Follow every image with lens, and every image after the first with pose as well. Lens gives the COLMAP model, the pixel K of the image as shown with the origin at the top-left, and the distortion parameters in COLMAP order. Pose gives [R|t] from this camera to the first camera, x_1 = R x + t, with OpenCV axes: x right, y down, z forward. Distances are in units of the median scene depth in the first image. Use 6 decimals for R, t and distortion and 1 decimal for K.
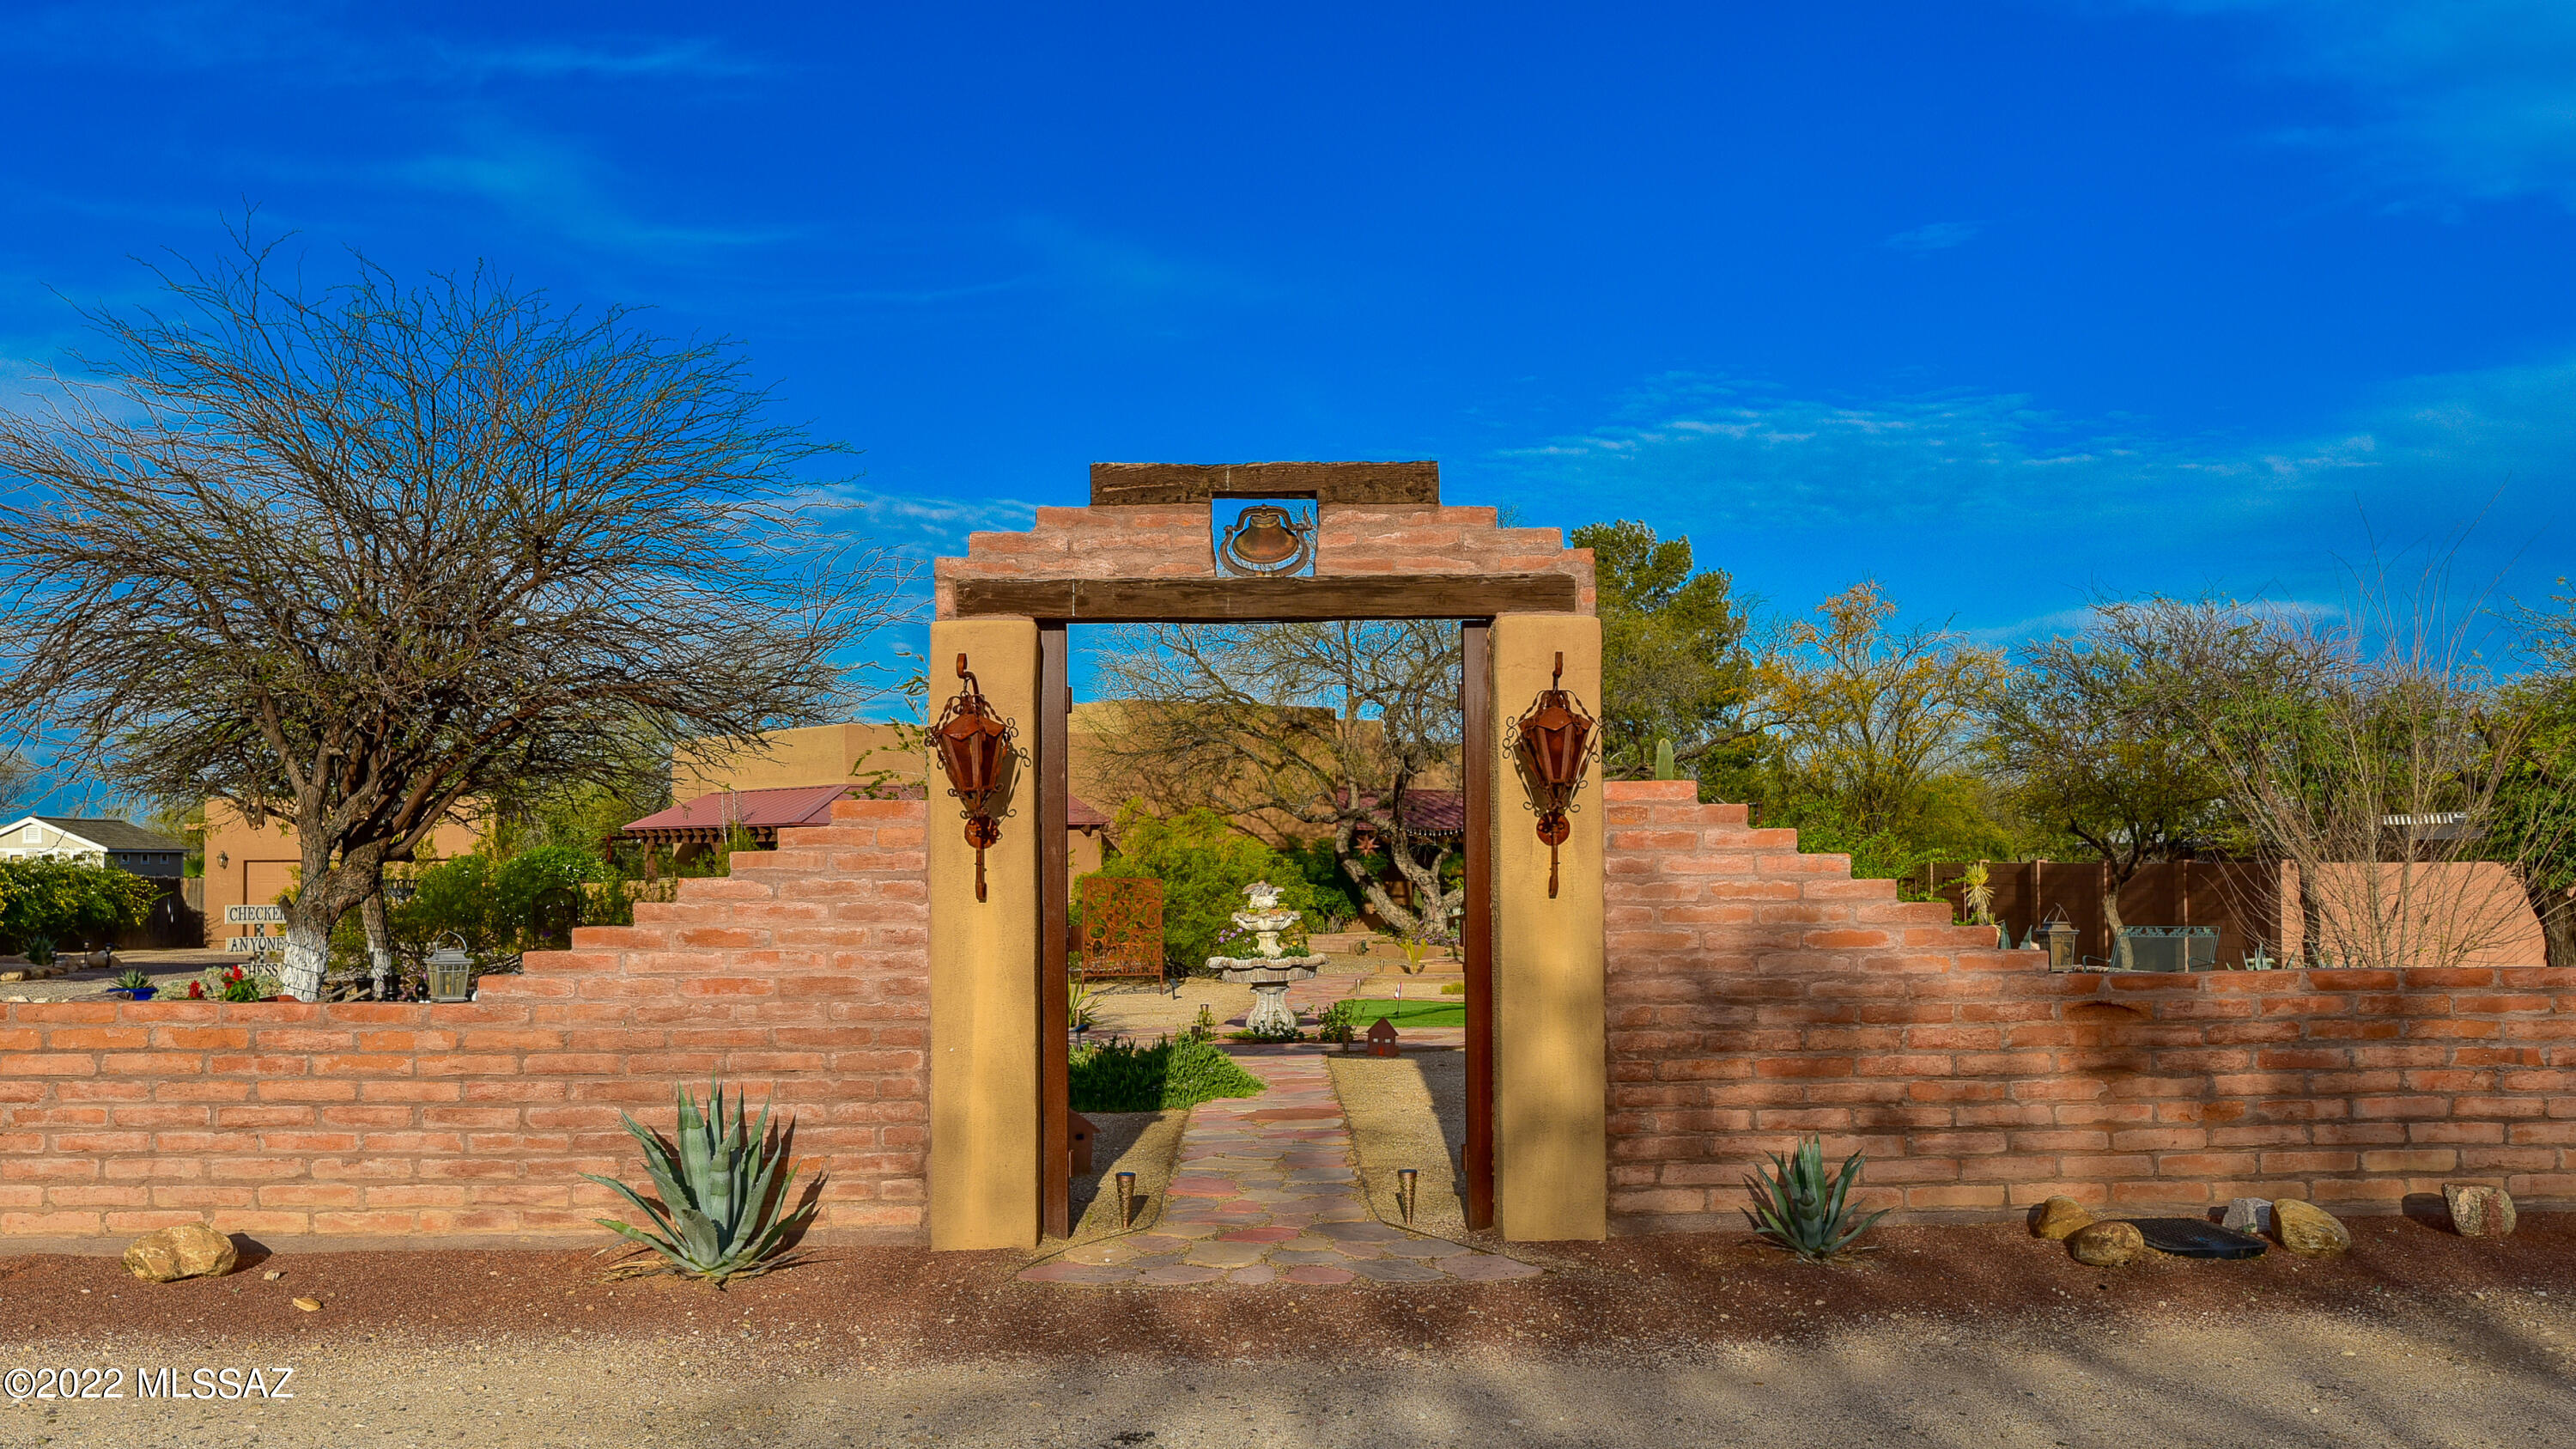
lens RADIAL K [[2782.1, 0, 1290.1], [0, 2782.1, 725.2], [0, 0, 1]] dist [-0.006014, 0.000000]
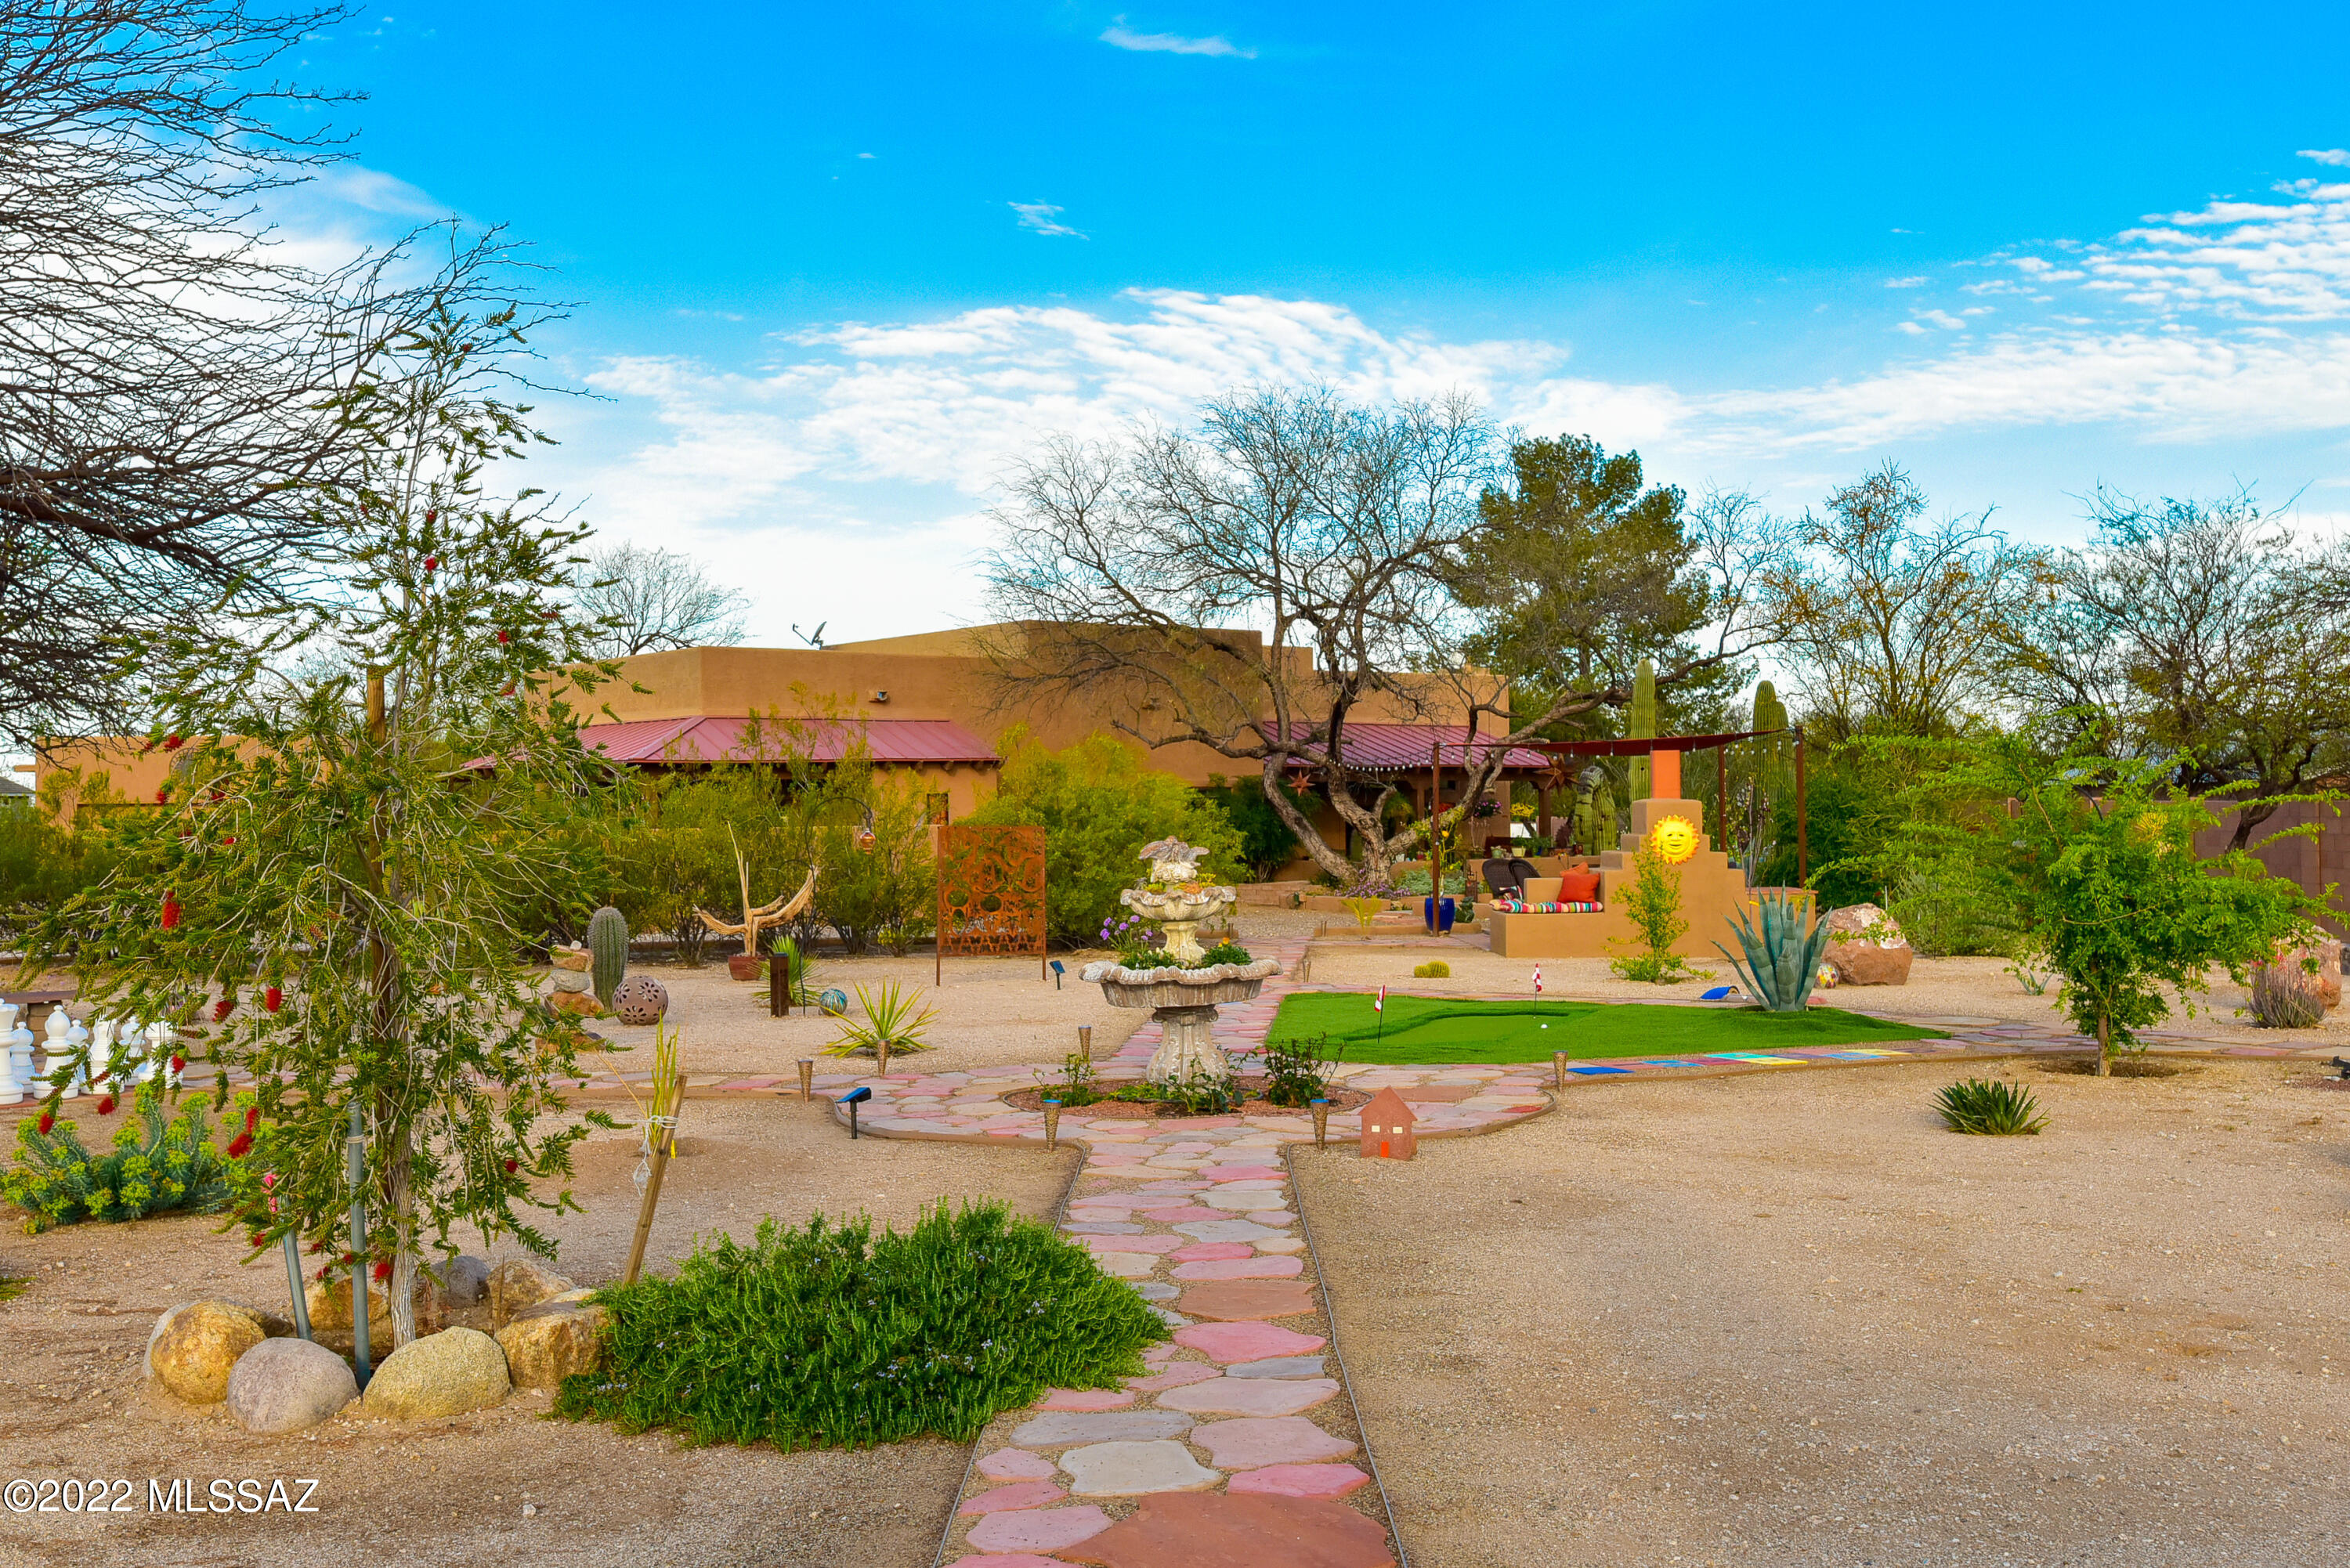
lens RADIAL K [[2371.3, 0, 1174.6], [0, 2371.3, 786.9], [0, 0, 1]] dist [-0.000338, 0.000000]
pose [[0.999880, -0.003702, -0.015019, -0.000773], [0.004354, 0.999038, 0.043644, 0.011765], [0.014843, -0.043704, 0.998934, 0.259053]]
